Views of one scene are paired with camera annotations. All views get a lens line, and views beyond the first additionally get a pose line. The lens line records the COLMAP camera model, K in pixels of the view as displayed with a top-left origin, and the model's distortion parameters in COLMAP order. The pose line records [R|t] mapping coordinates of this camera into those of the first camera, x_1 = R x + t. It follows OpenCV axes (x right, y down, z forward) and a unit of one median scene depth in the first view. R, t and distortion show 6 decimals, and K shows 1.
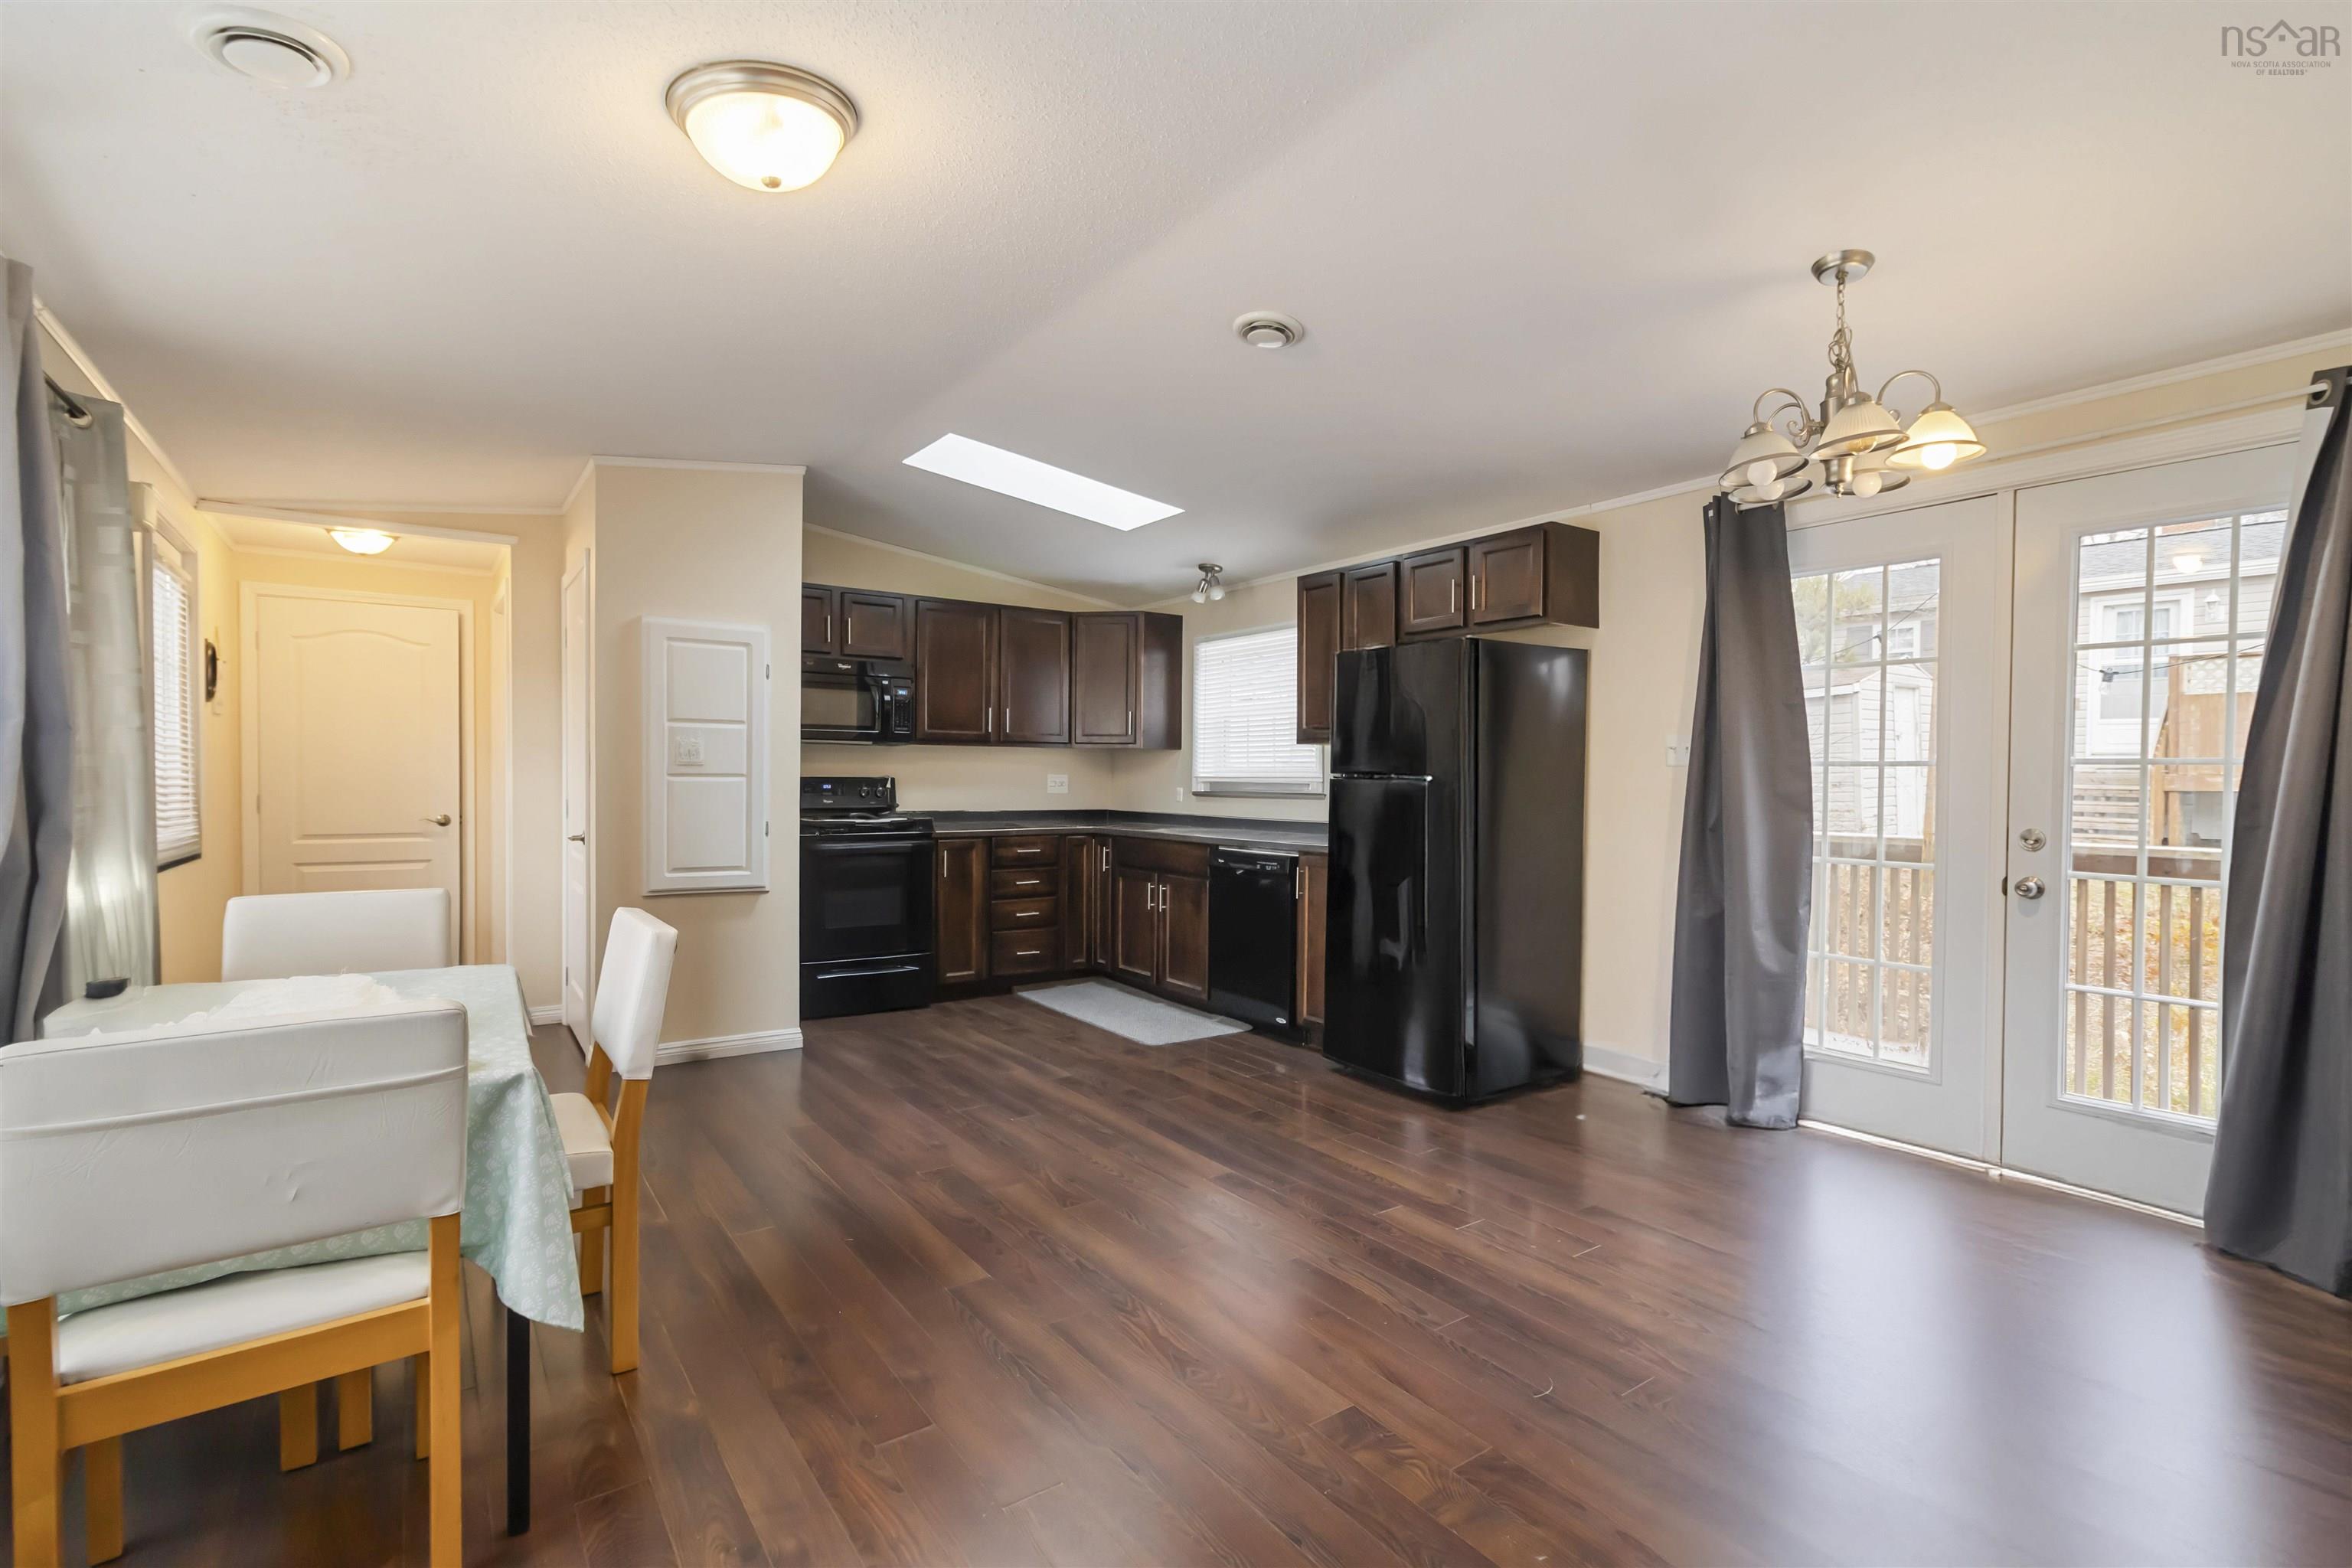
lens RADIAL K [[1095.8, 0, 1170.0], [0, 1095.8, 777.0], [0, 0, 1]] dist [0.002800, 0.002469]
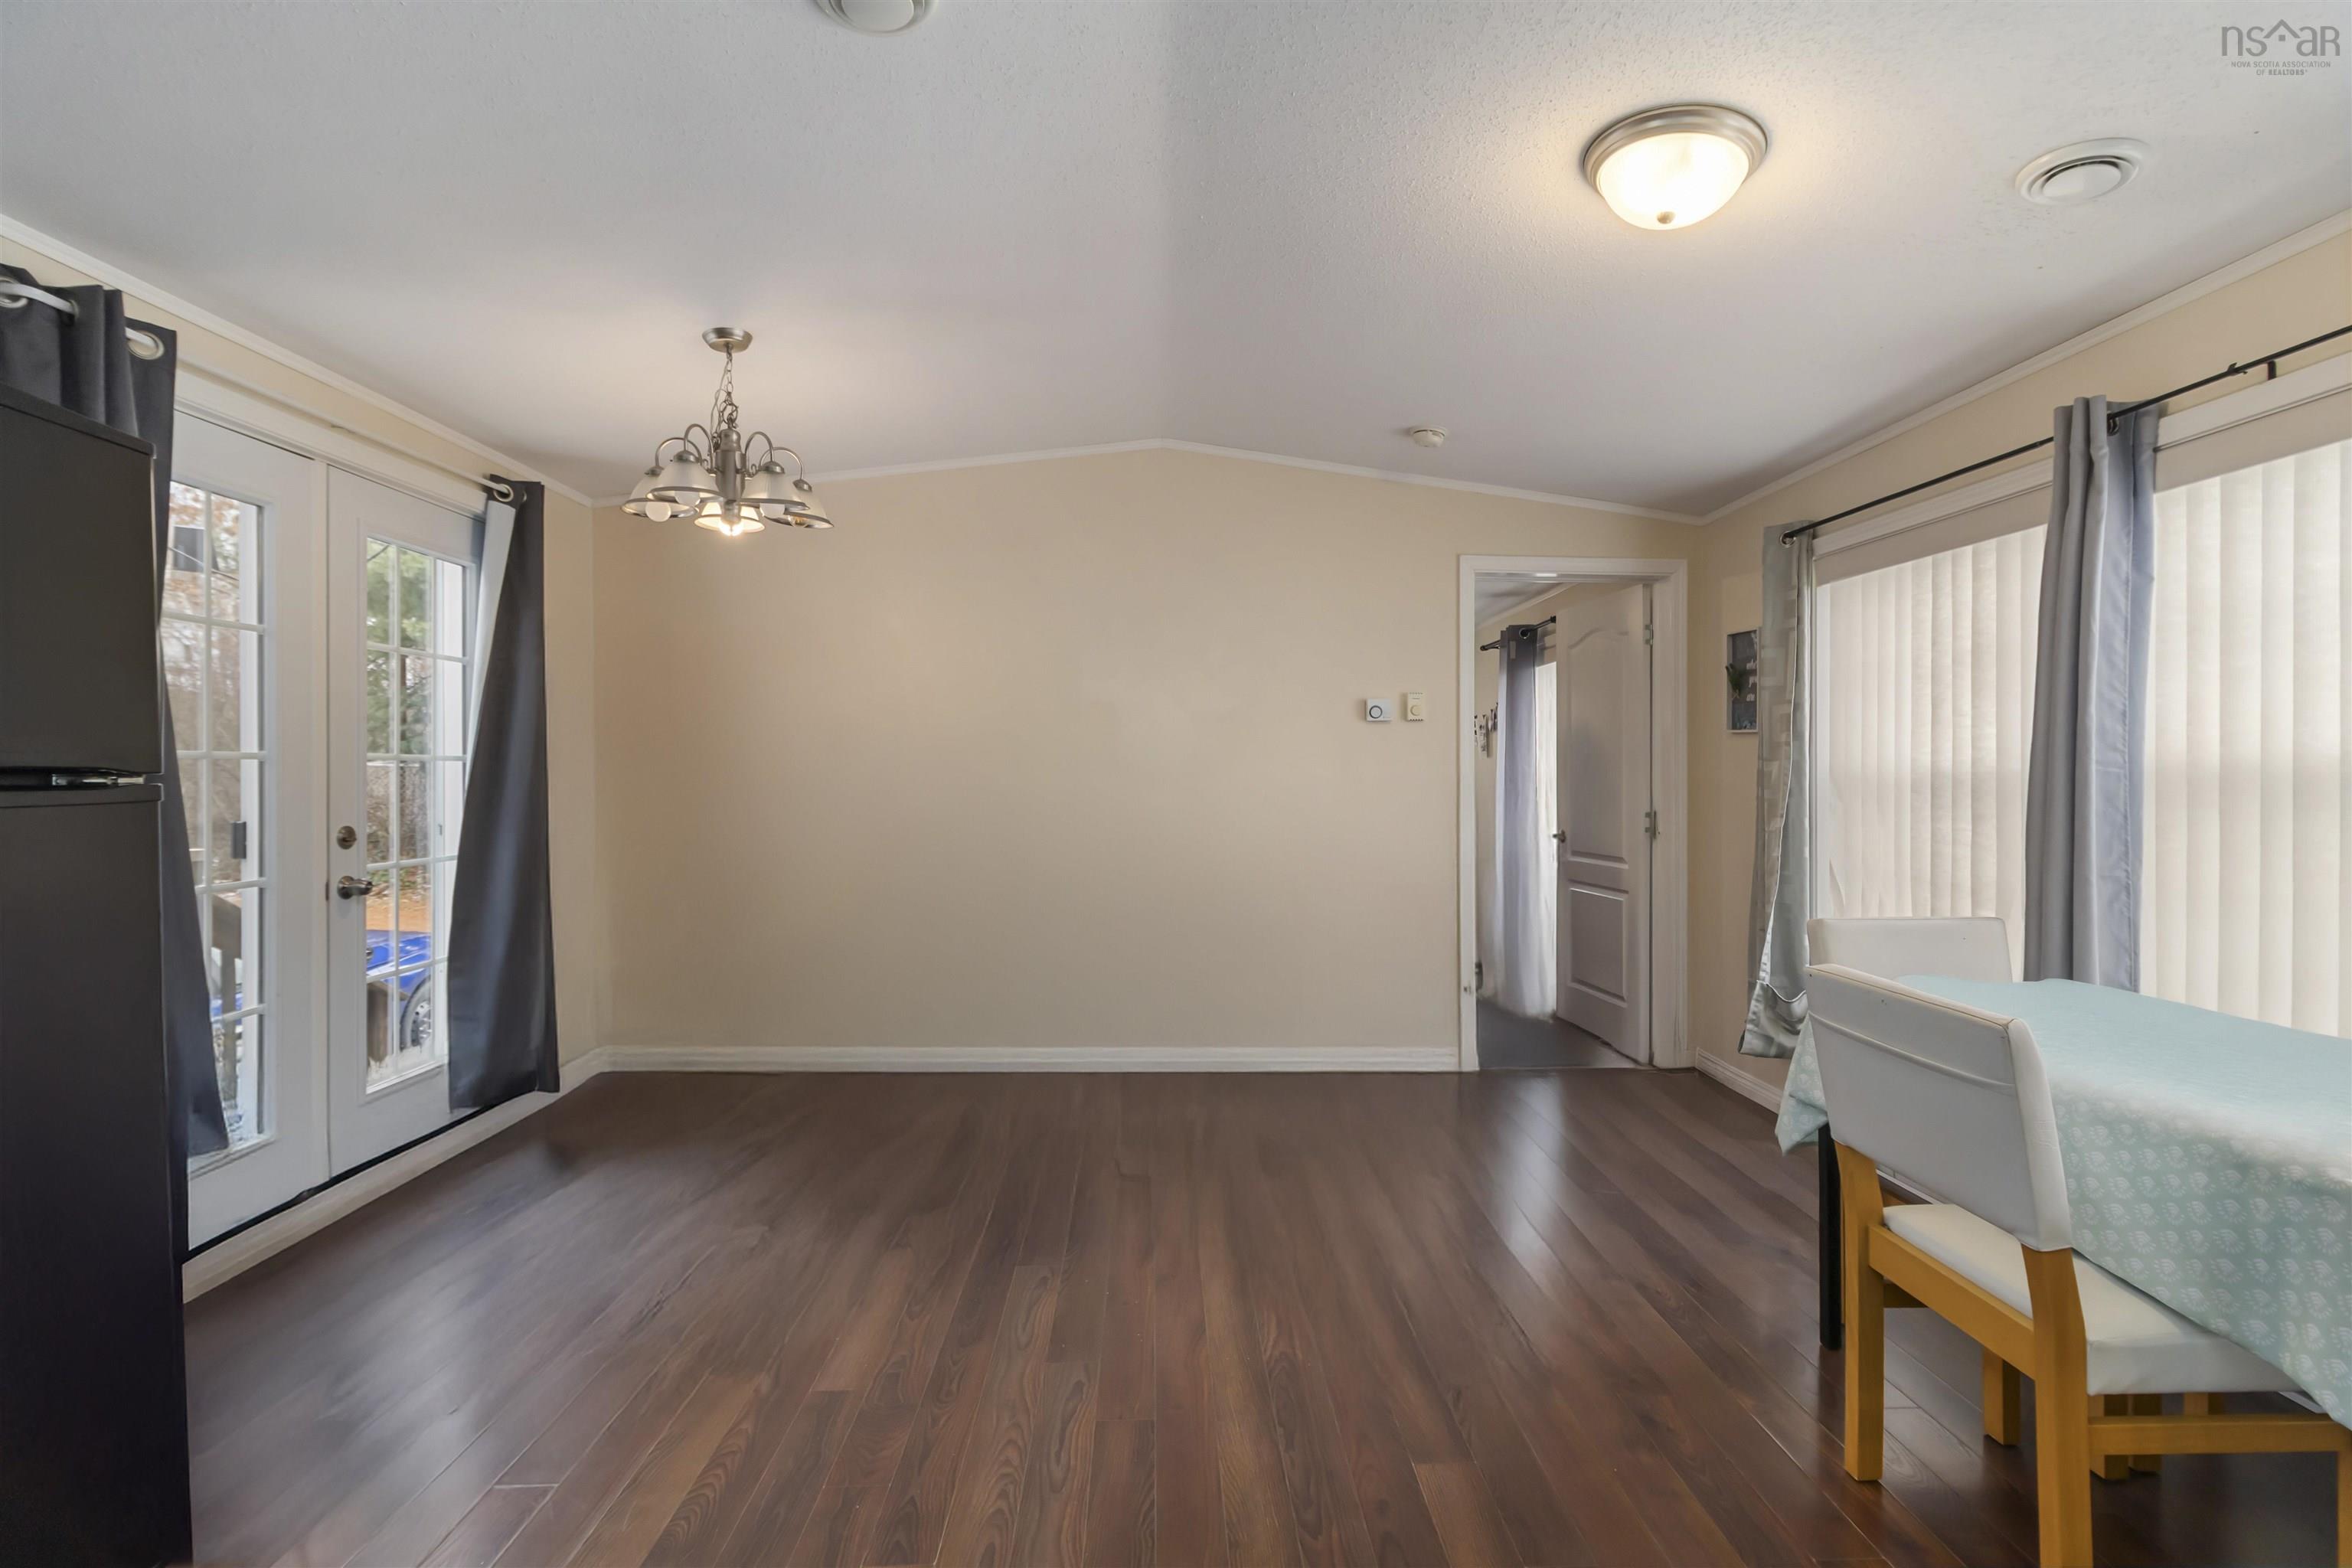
lens RADIAL K [[1095.8, 0, 1200.9], [0, 1095.8, 781.9], [0, 0, 1]] dist [0.002800, 0.002469]
pose [[-0.843761, -0.011956, 0.536586, -0.203055], [-0.004731, 0.999879, 0.014840, -0.005176], [-0.536699, 0.009983, -0.843715, 0.793804]]
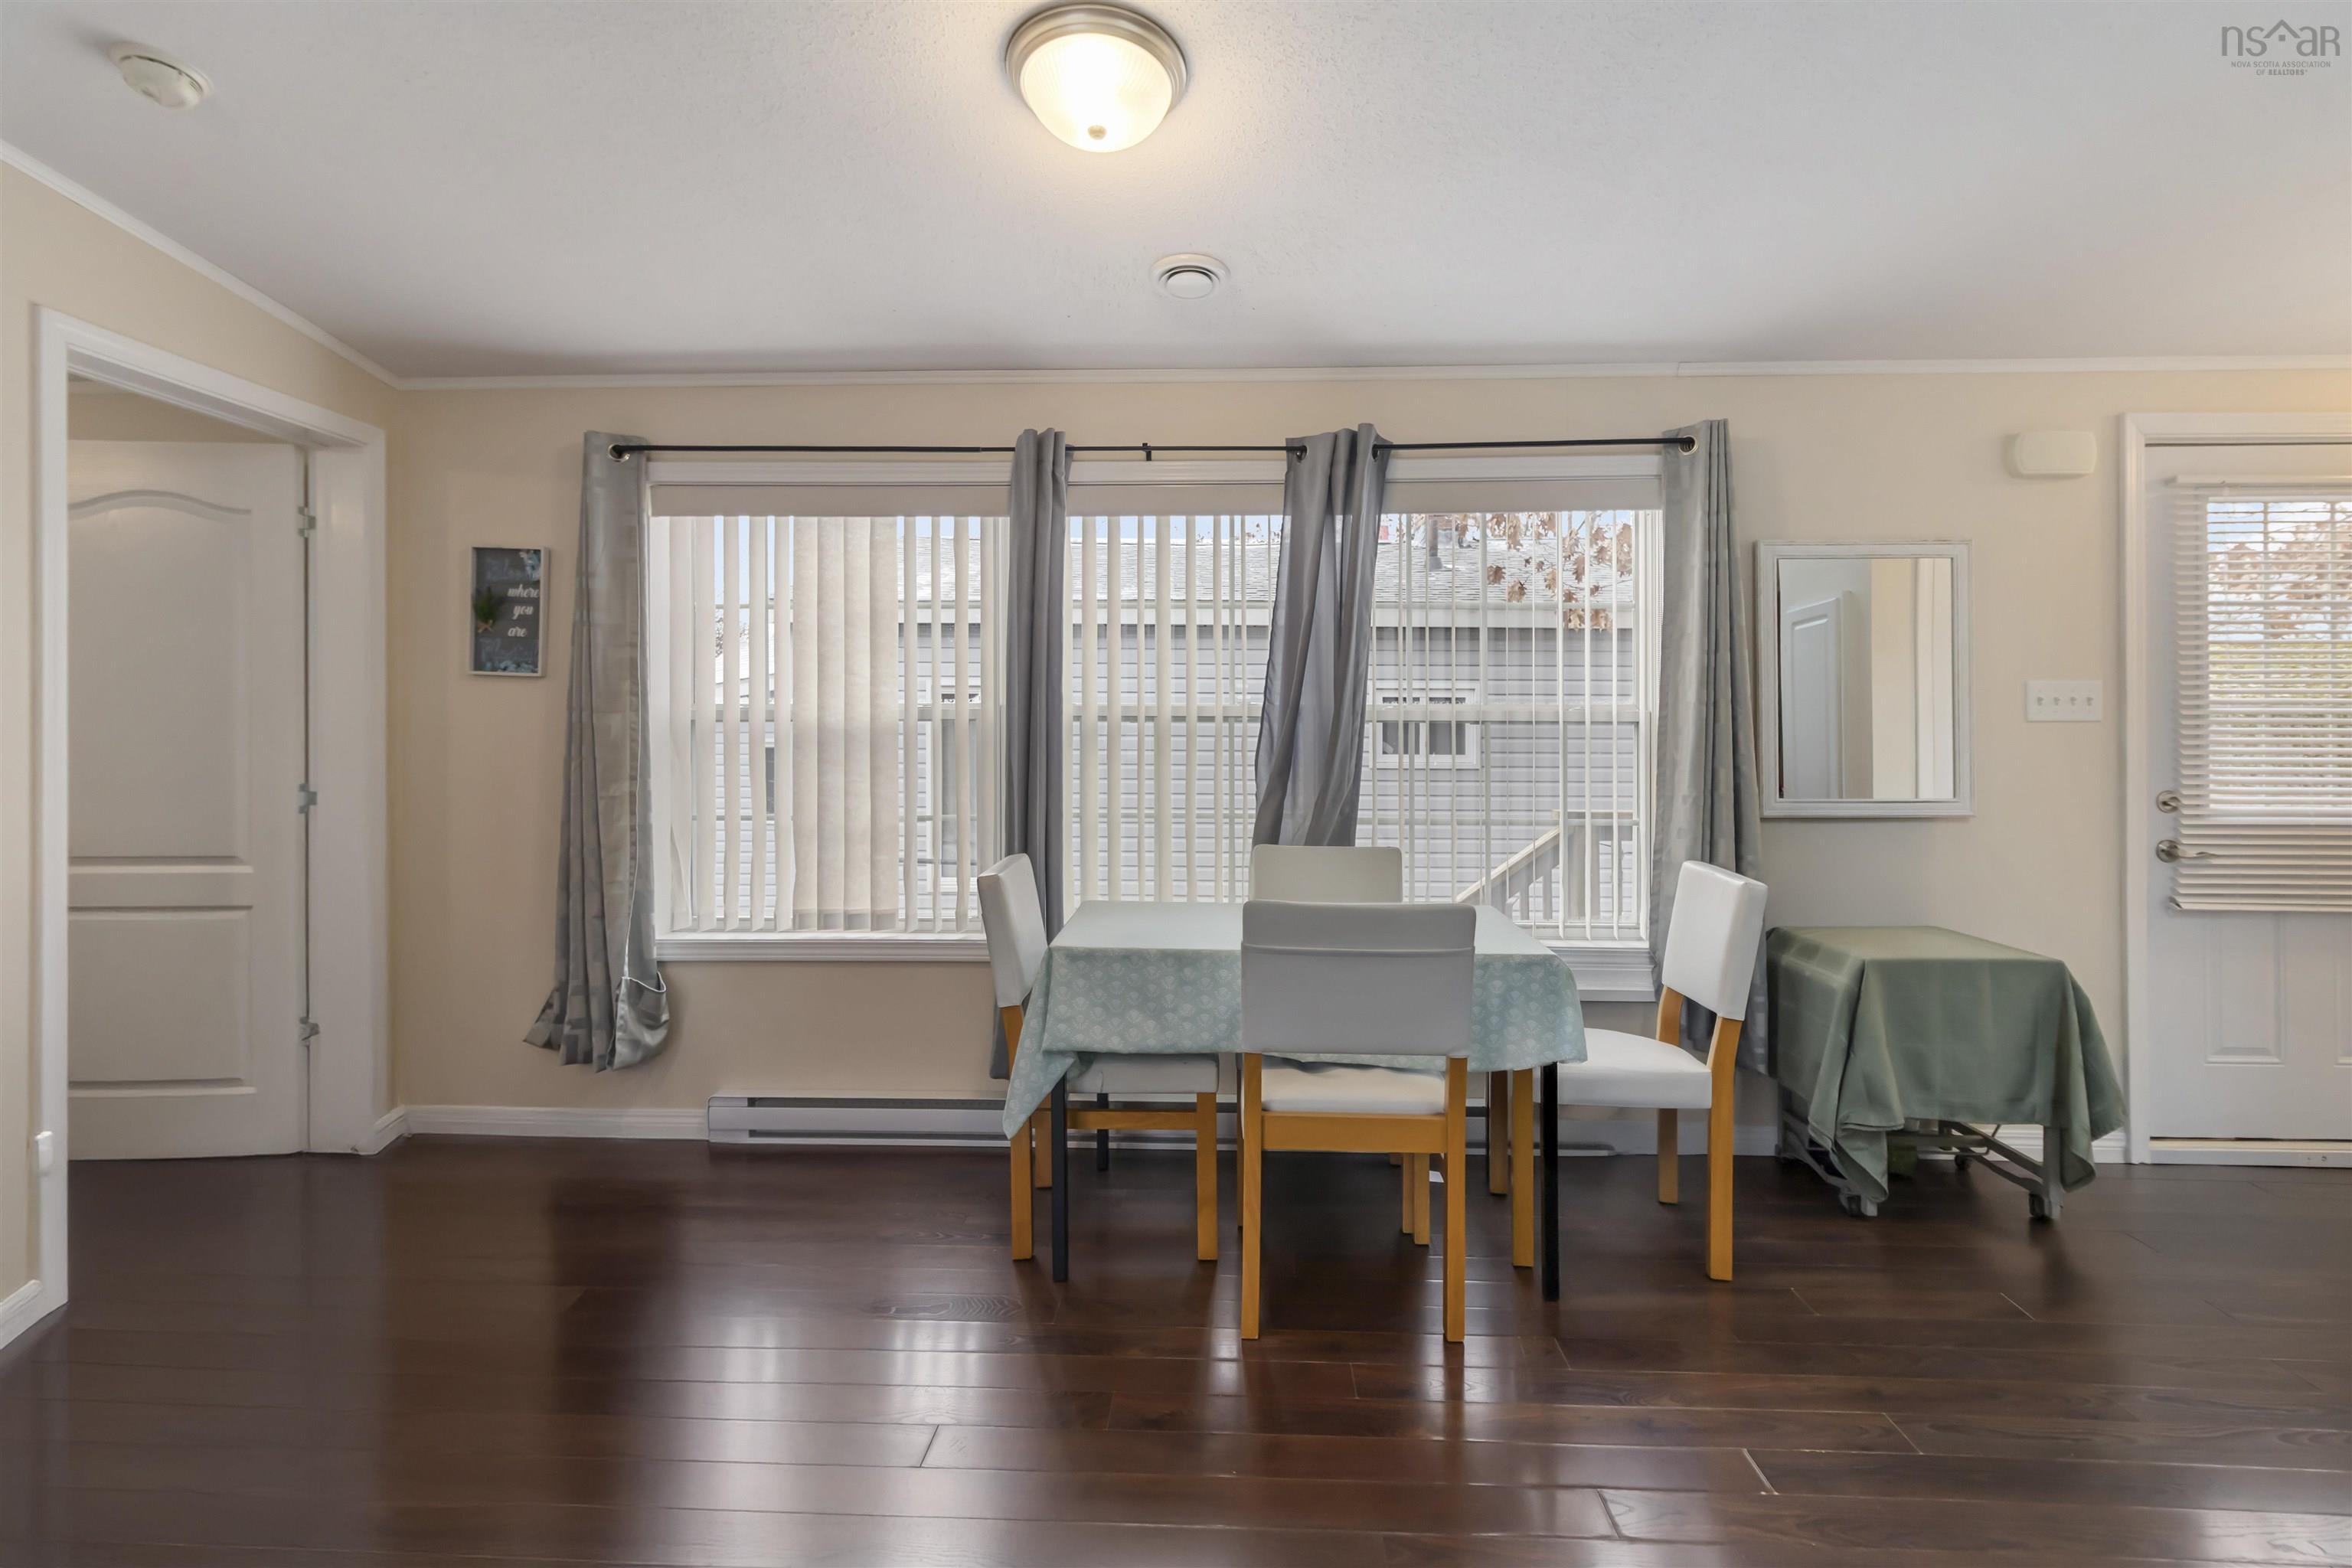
lens RADIAL K [[1095.8, 0, 1198.4], [0, 1095.8, 727.6], [0, 0, 1]] dist [0.002800, 0.002469]
pose [[-0.601516, -0.010203, -0.798795, 0.134980], [-0.010894, 0.999930, -0.004569, -0.002916], [0.798786, 0.005953, -0.601586, 0.618337]]
